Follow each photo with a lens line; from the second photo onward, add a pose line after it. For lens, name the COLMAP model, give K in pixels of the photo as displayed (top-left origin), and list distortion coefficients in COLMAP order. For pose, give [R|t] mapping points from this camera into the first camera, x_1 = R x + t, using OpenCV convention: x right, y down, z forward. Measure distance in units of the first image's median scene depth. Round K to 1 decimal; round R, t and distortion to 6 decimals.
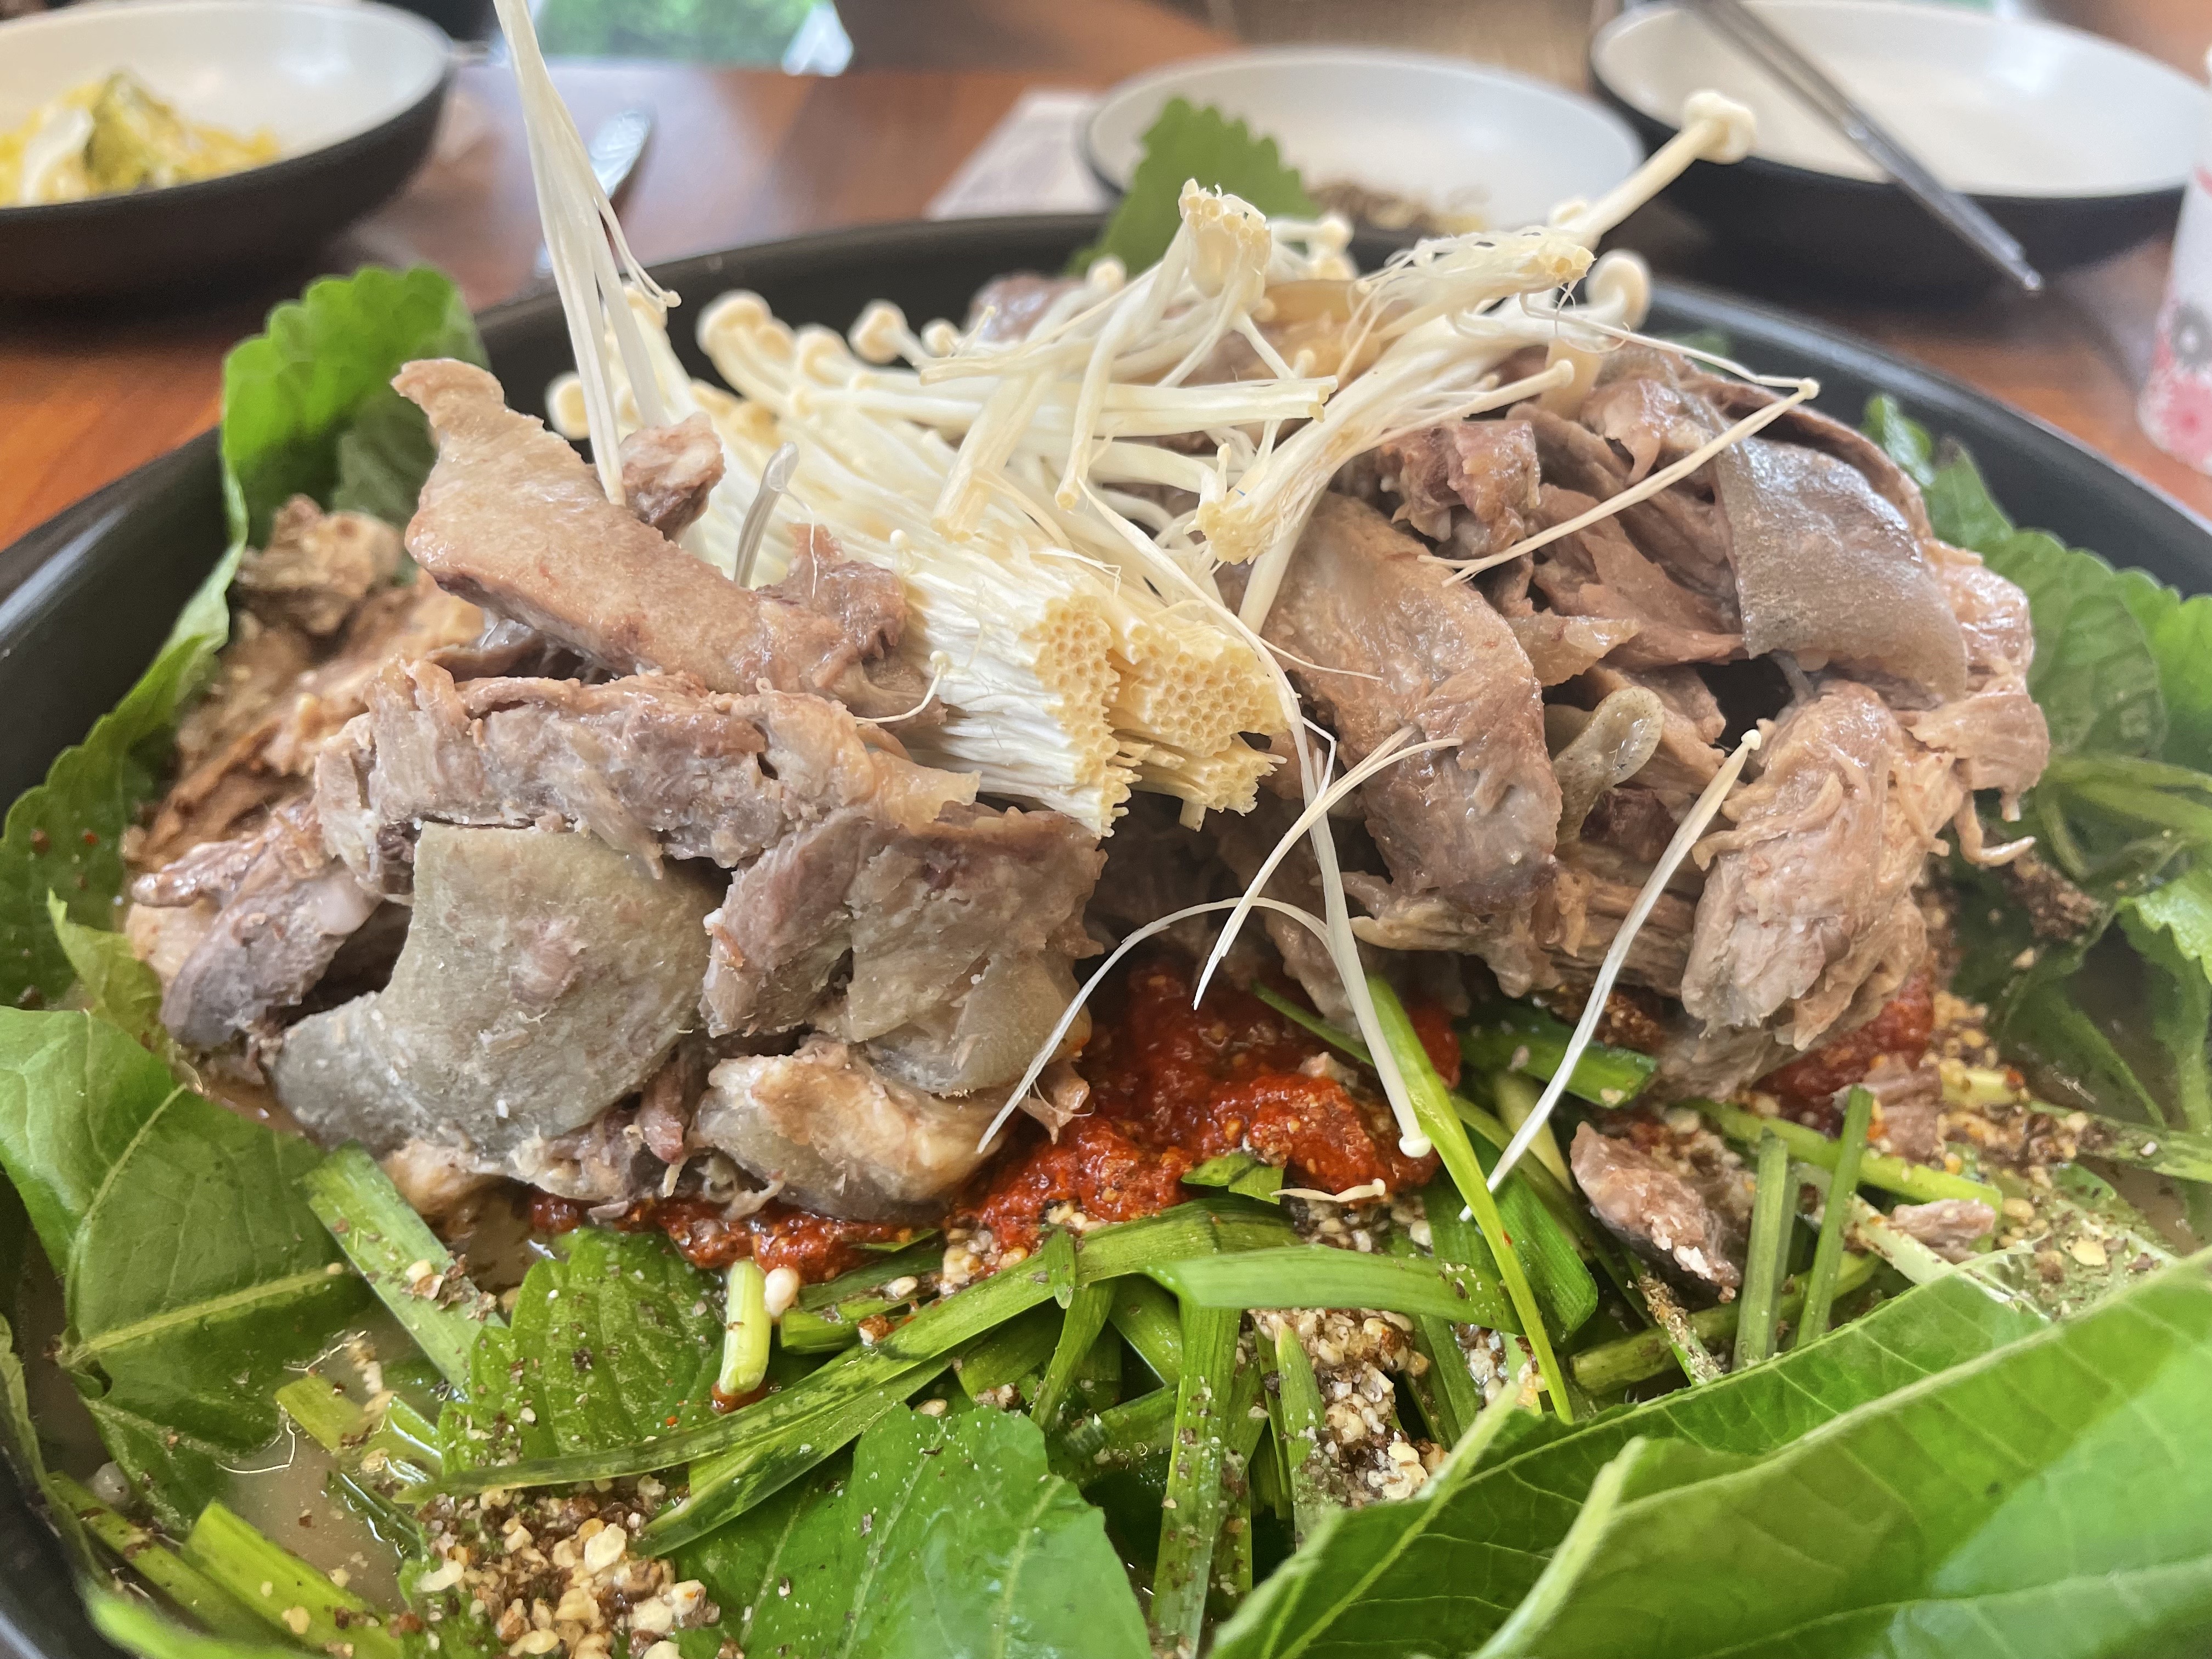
lens RADIAL K [[1809.4, 0, 1093.8], [0, 1809.4, 811.3], [0, 0, 1]] dist [0.025093, -0.099946]
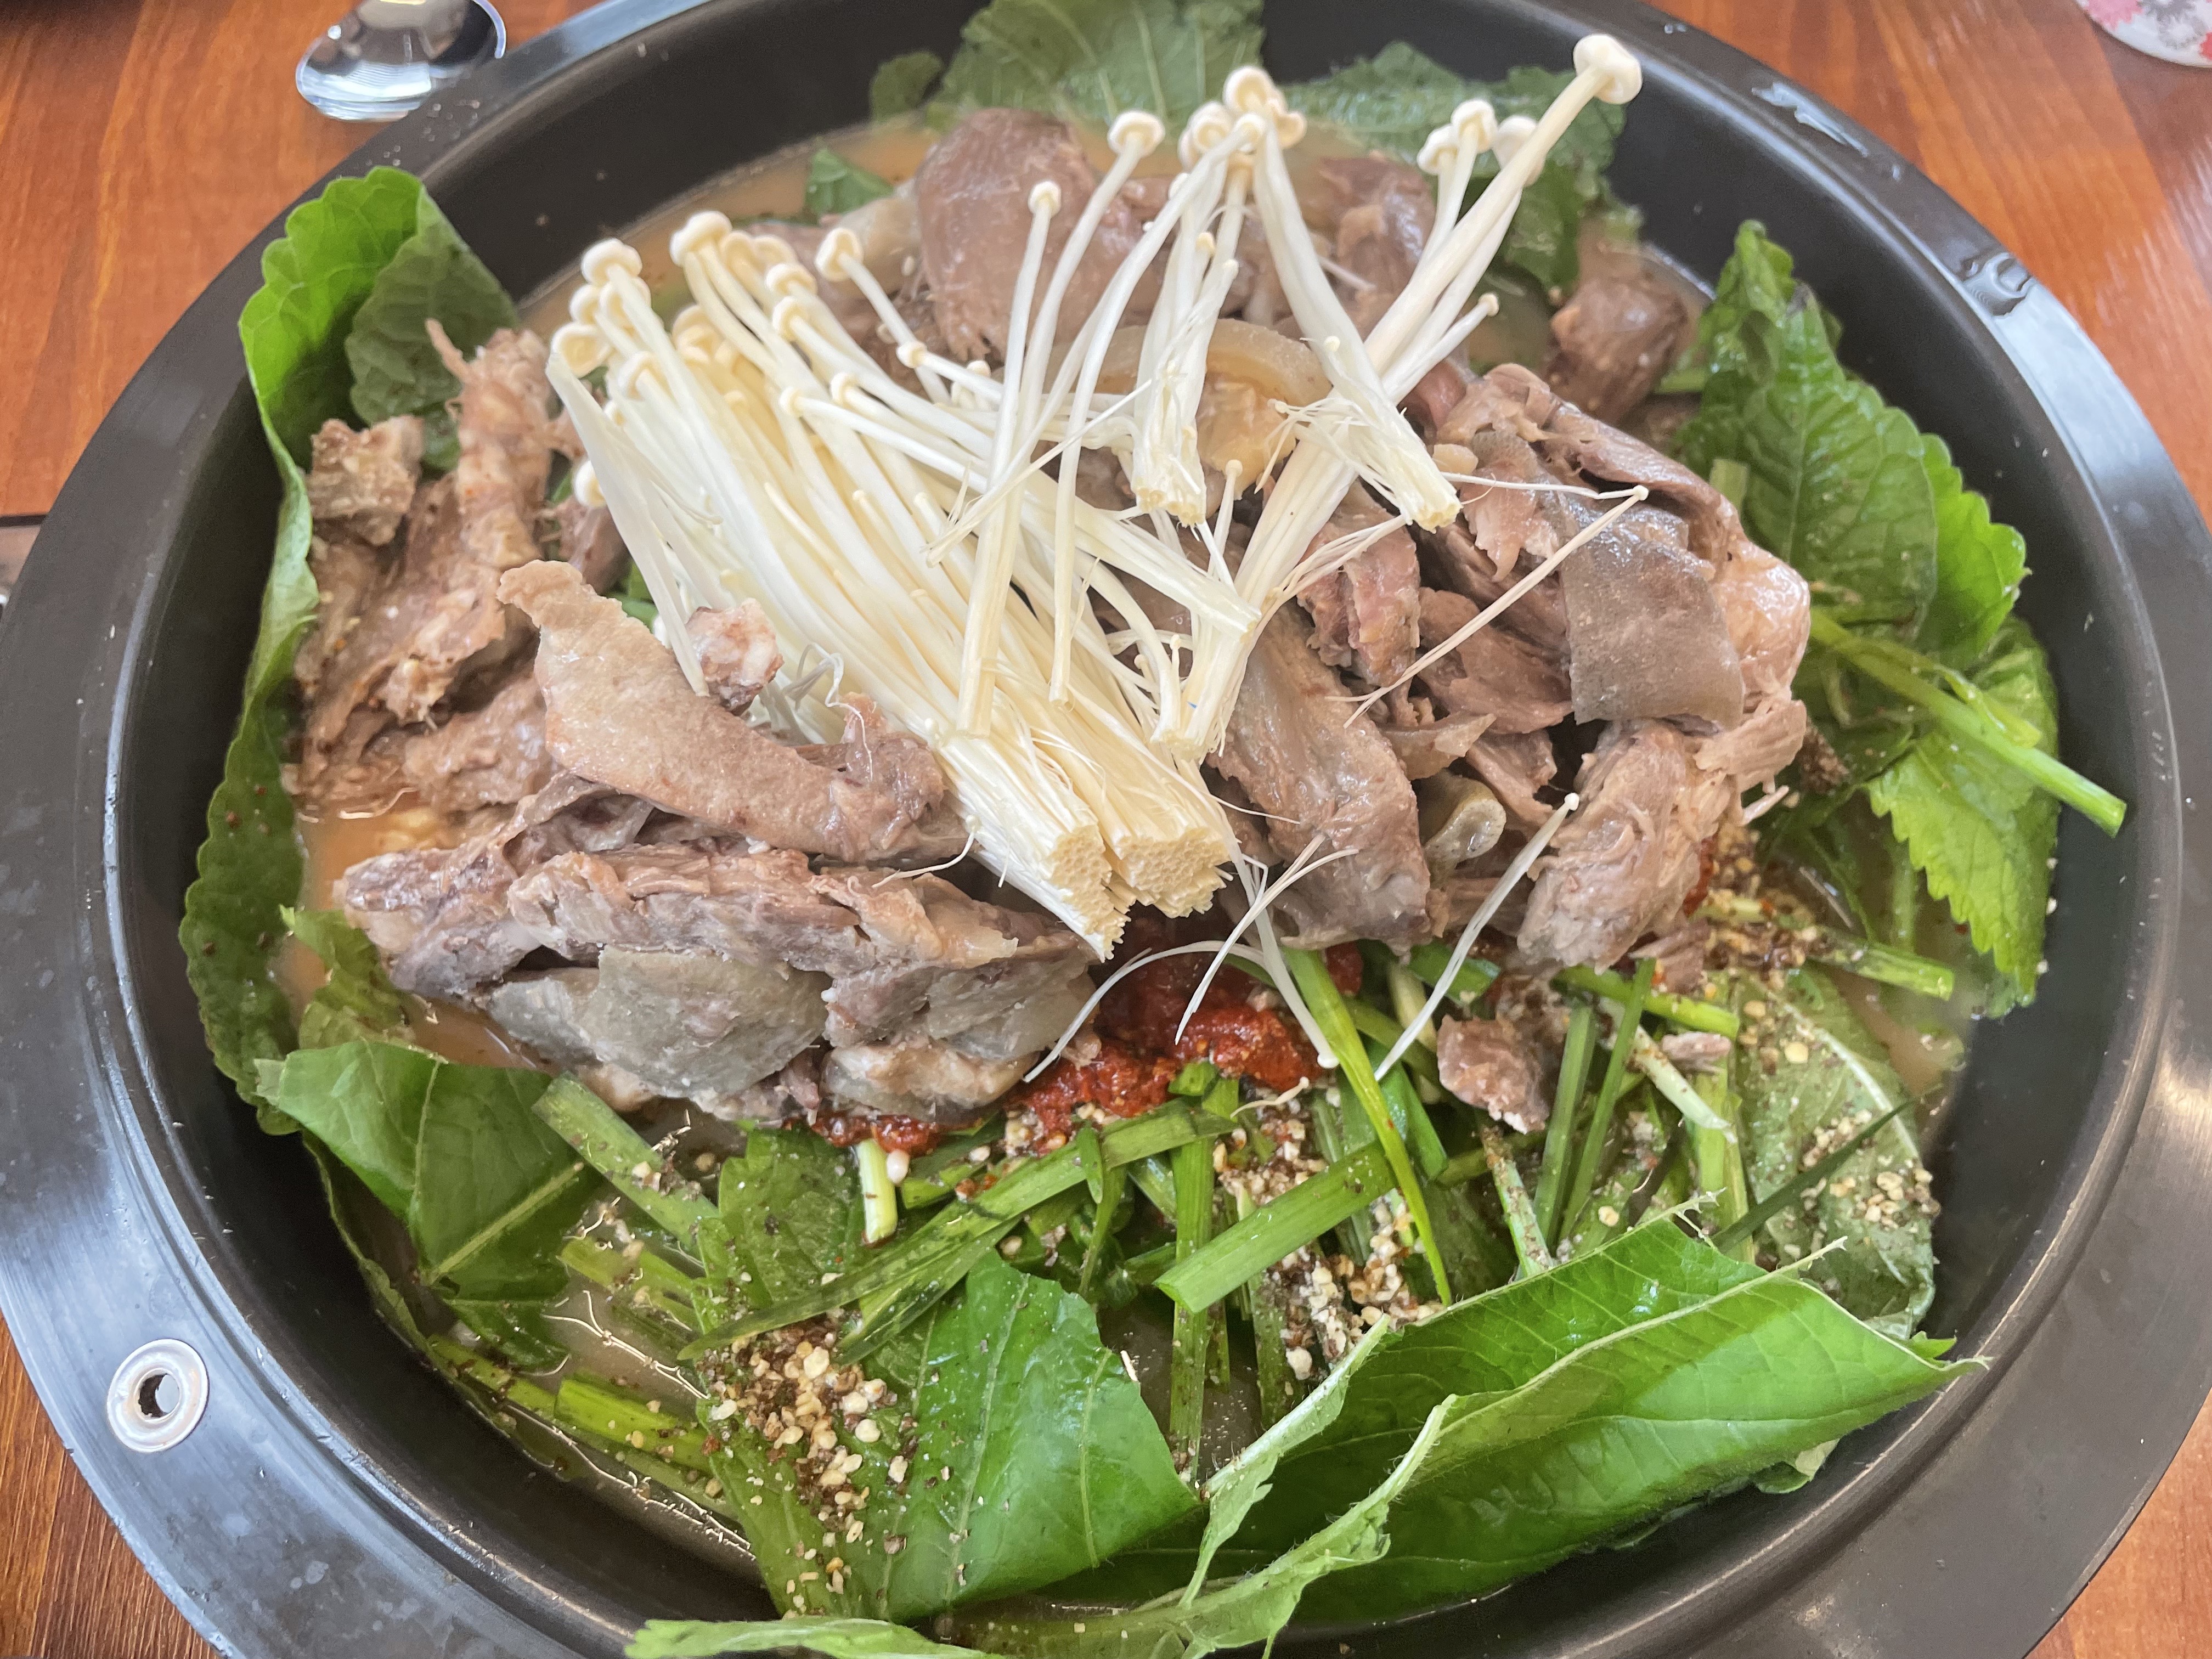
lens RADIAL K [[1809.4, 0, 1116.2], [0, 1809.4, 832.0], [0, 0, 1]] dist [0.025093, -0.099946]
pose [[0.996317, -0.081585, 0.026407, -0.014626], [0.061718, 0.896021, 0.439701, -0.626695], [-0.059534, -0.436452, 0.897756, -0.205118]]
